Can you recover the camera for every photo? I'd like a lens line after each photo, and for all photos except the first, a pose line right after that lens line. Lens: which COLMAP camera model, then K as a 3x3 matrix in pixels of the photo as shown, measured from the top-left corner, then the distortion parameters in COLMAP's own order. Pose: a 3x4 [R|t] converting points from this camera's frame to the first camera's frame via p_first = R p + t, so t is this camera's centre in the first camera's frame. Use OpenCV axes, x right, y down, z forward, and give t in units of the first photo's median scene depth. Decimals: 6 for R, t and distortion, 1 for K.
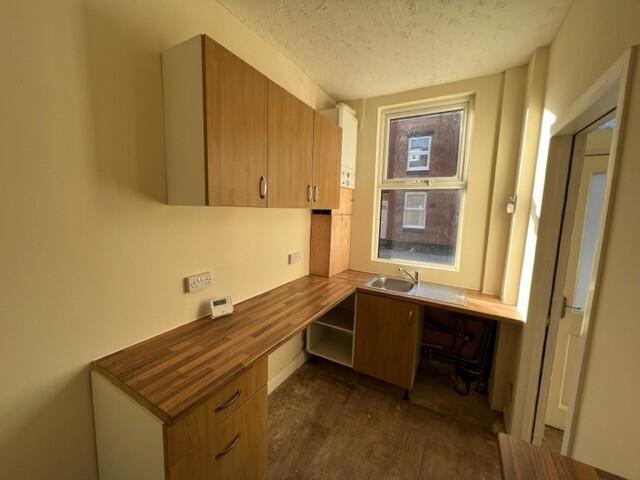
lens RADIAL K [[254.7, 0, 321.1], [0, 254.7, 237.5], [0, 0, 1]] dist [-0.002209, -0.000355]
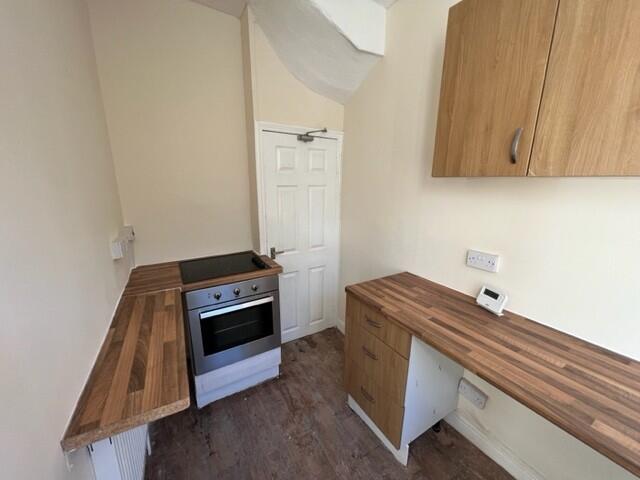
lens RADIAL K [[254.7, 0, 321.4], [0, 254.7, 240.4], [0, 0, 1]] dist [-0.002209, -0.000355]
pose [[-0.503413, 0.167988, -0.847558, 0.667586], [-0.120742, 0.957617, 0.261517, -0.081915], [0.855568, 0.233987, -0.461794, 0.991966]]
